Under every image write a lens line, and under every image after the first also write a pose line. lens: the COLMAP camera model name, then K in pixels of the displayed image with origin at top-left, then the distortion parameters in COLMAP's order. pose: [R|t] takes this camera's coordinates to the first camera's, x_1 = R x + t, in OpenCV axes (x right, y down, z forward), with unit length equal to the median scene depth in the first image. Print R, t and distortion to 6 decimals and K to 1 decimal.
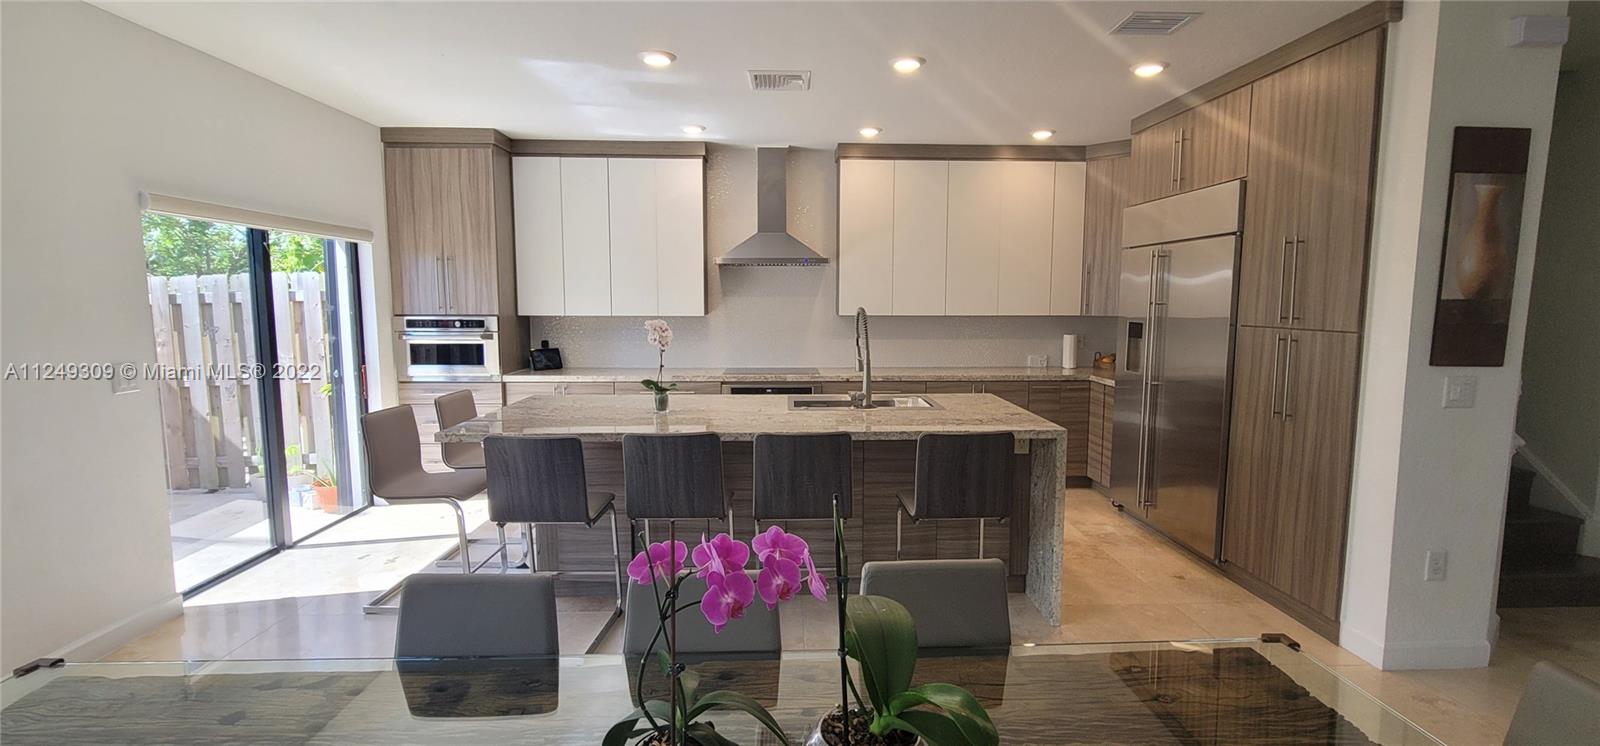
lens RADIAL K [[708.2, 0, 801.9], [0, 708.2, 377.0], [0, 0, 1]] dist [-0.007834, -0.001218]
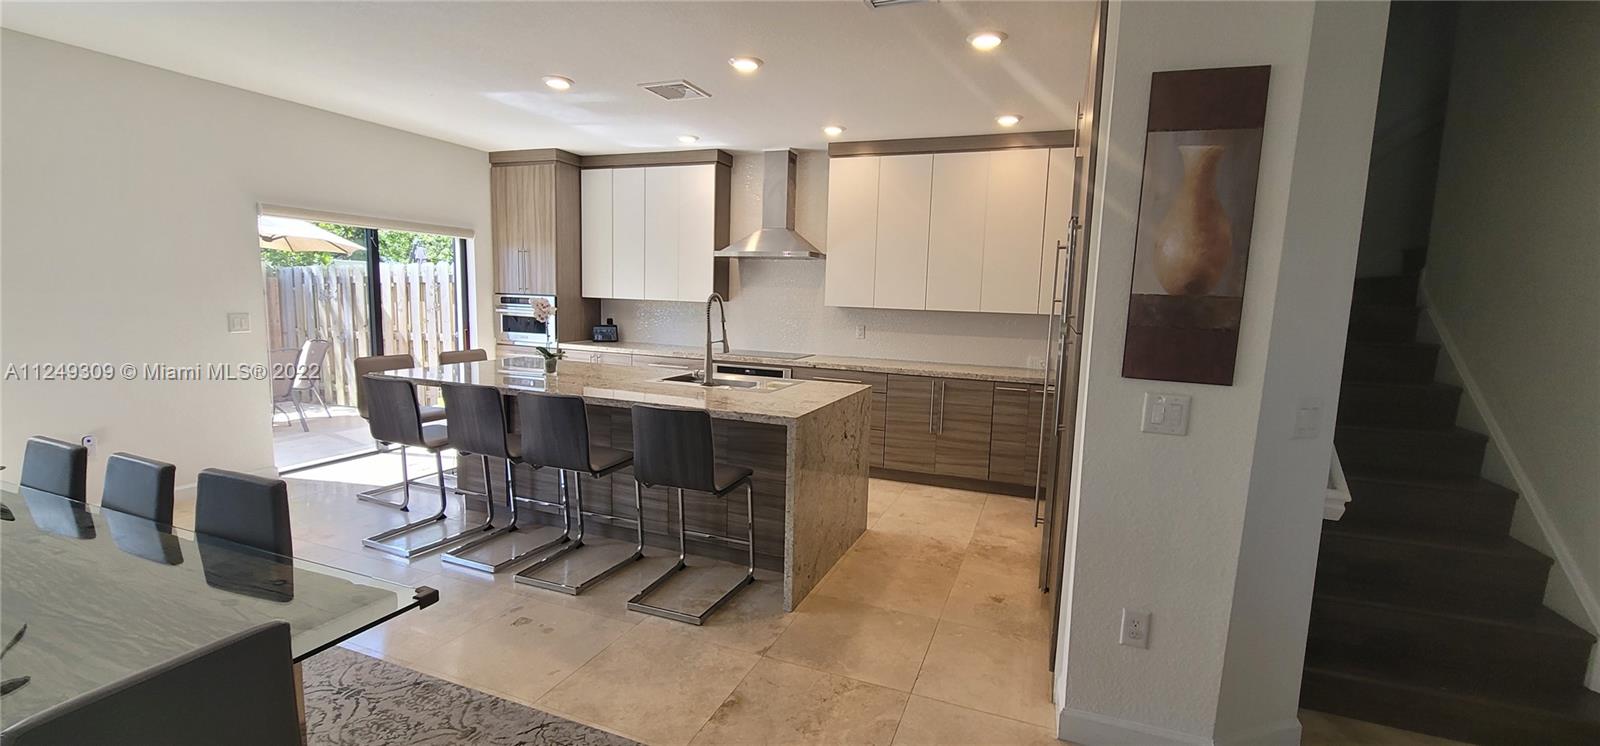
lens RADIAL K [[653.5, 0, 803.5], [0, 653.5, 373.1], [0, 0, 1]] dist [-0.008751, 0.001789]
pose [[0.918973, 0.075070, -0.387108, 0.451565], [-0.072868, 0.997133, 0.020385, -0.004834], [0.387529, 0.009474, 0.921809, 0.093211]]
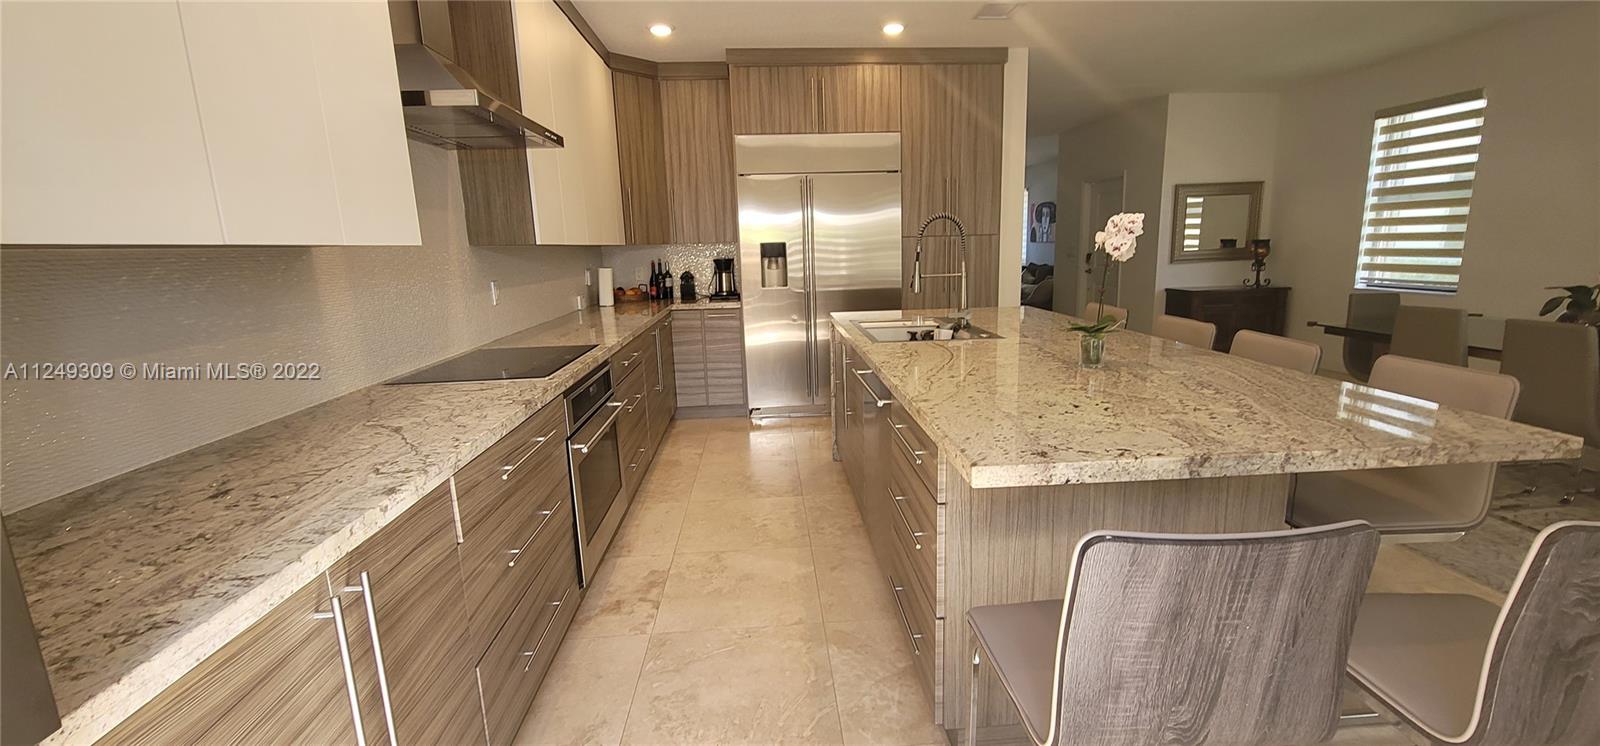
lens RADIAL K [[653.5, 0, 808.2], [0, 653.5, 375.1], [0, 0, 1]] dist [-0.008751, 0.001789]
pose [[-0.030693, -0.196216, 0.980080, -0.528353], [0.142213, 0.969709, 0.198594, -0.065509], [-0.989360, 0.145476, -0.001859, 0.879074]]
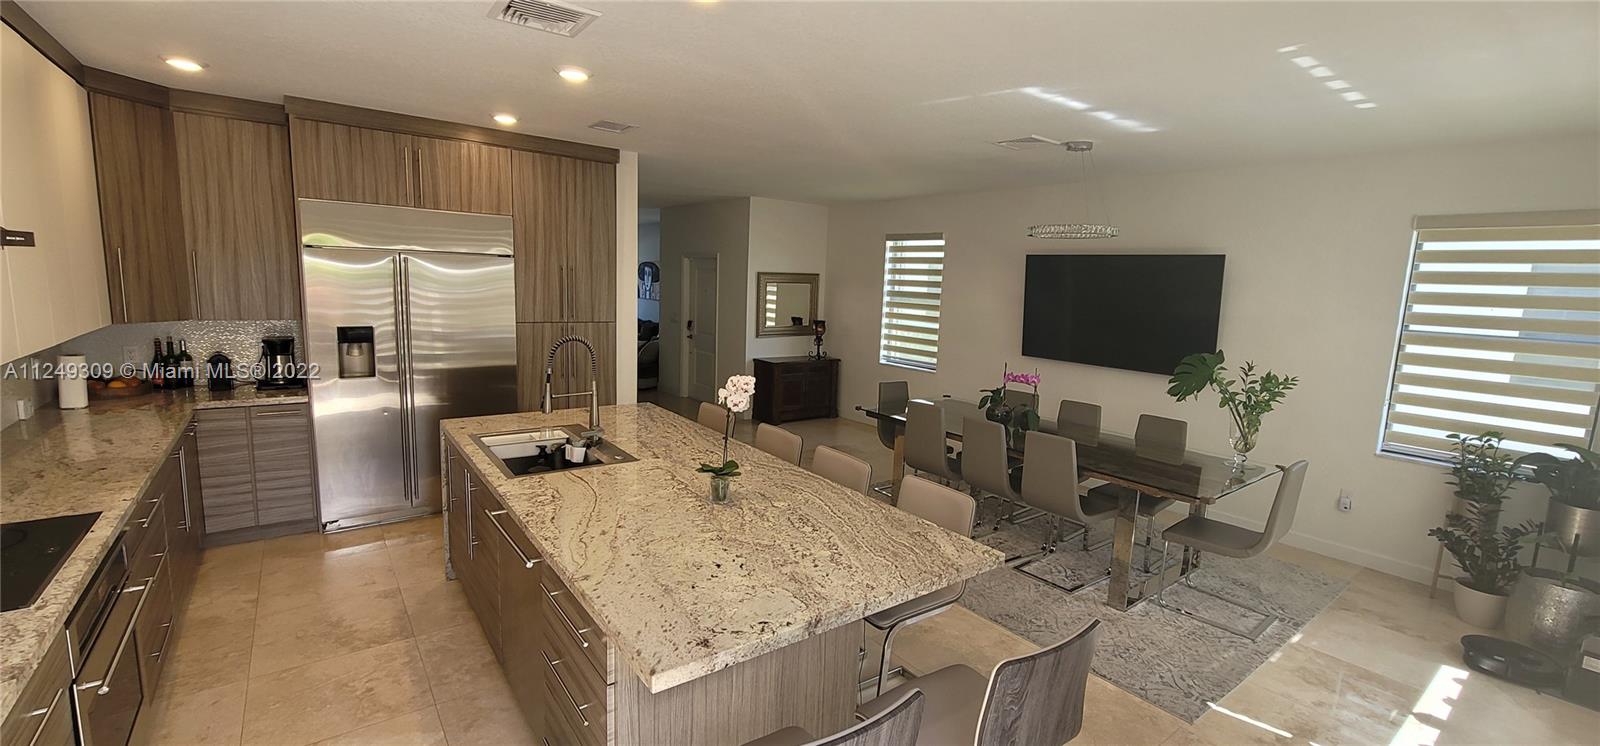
lens RADIAL K [[653.5, 0, 805.3], [0, 653.5, 374.1], [0, 0, 1]] dist [-0.008751, 0.001789]
pose [[-0.577618, -0.143885, 0.803527, -0.541825], [0.048918, 0.976473, 0.210019, -0.153954], [-0.814840, 0.160618, -0.556989, 0.903553]]
